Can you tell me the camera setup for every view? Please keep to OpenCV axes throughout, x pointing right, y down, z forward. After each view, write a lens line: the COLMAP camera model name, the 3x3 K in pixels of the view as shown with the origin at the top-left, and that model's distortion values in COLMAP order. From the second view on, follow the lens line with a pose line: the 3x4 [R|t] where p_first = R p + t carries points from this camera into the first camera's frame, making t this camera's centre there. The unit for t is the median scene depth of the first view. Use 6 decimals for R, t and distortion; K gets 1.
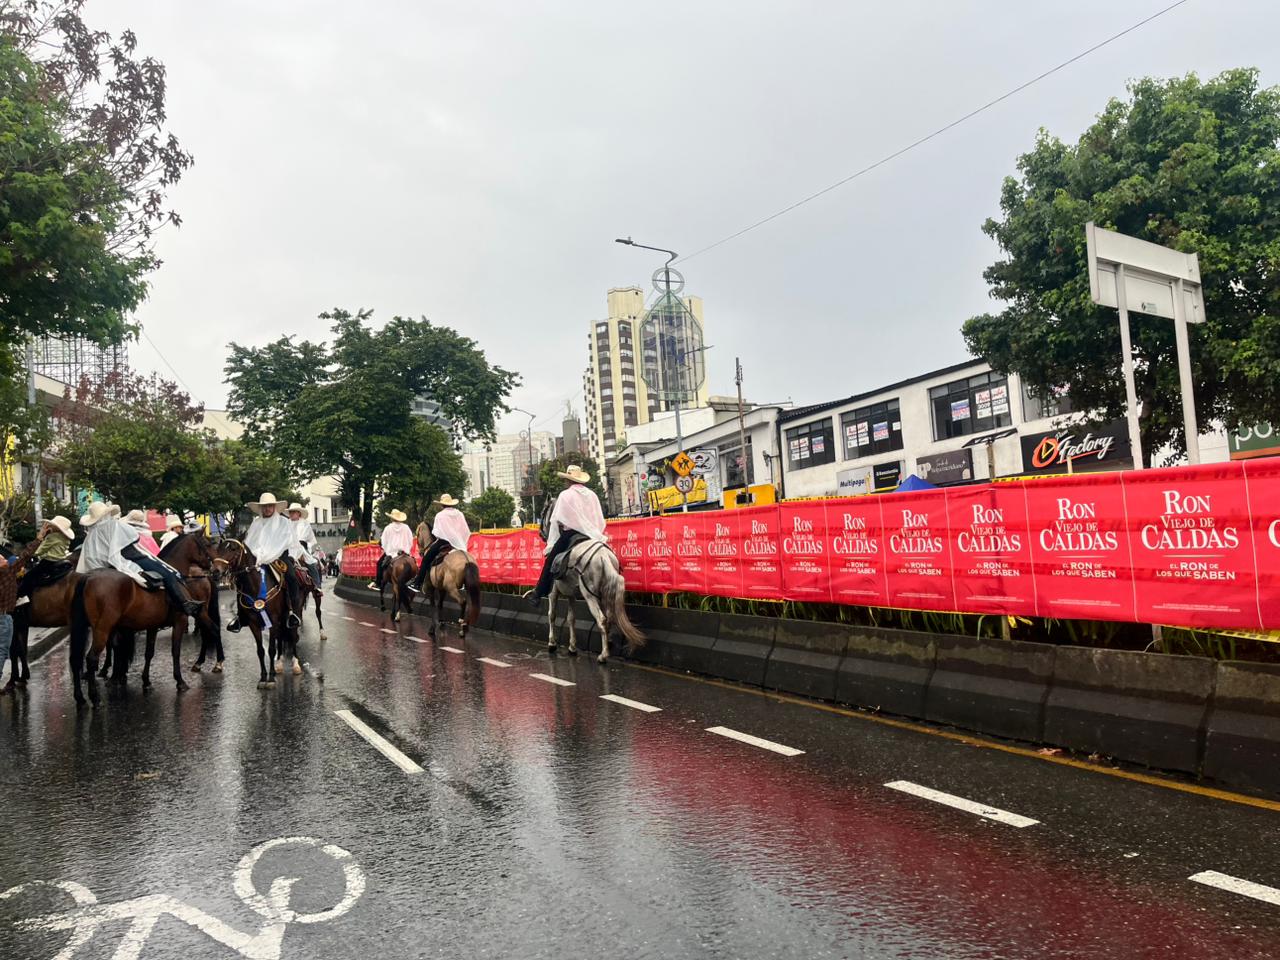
lens RADIAL K [[932.5, 0, 637.6], [0, 932.5, 488.6], [0, 0, 1]] dist [0.083503, -0.111218]
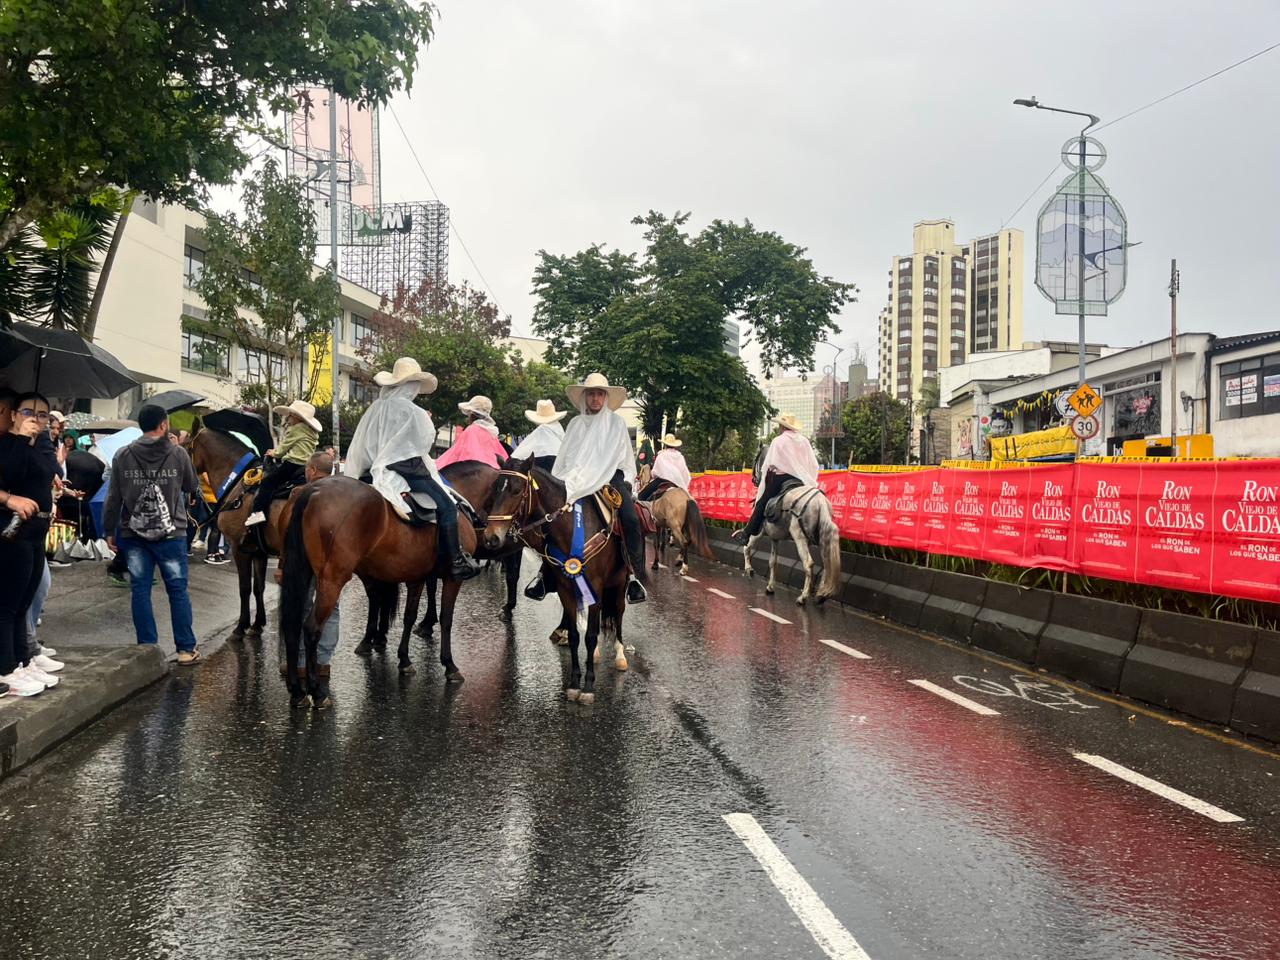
lens RADIAL K [[755.3, 0, 640.0], [0, 755.3, 480.0], [0, 0, 1]] dist [0.056776, 0.000000]
pose [[0.964561, 0.072210, -0.253788, -0.126509], [-0.059694, 0.996606, 0.056686, 0.022318], [0.257020, -0.039528, 0.965597, 0.285283]]
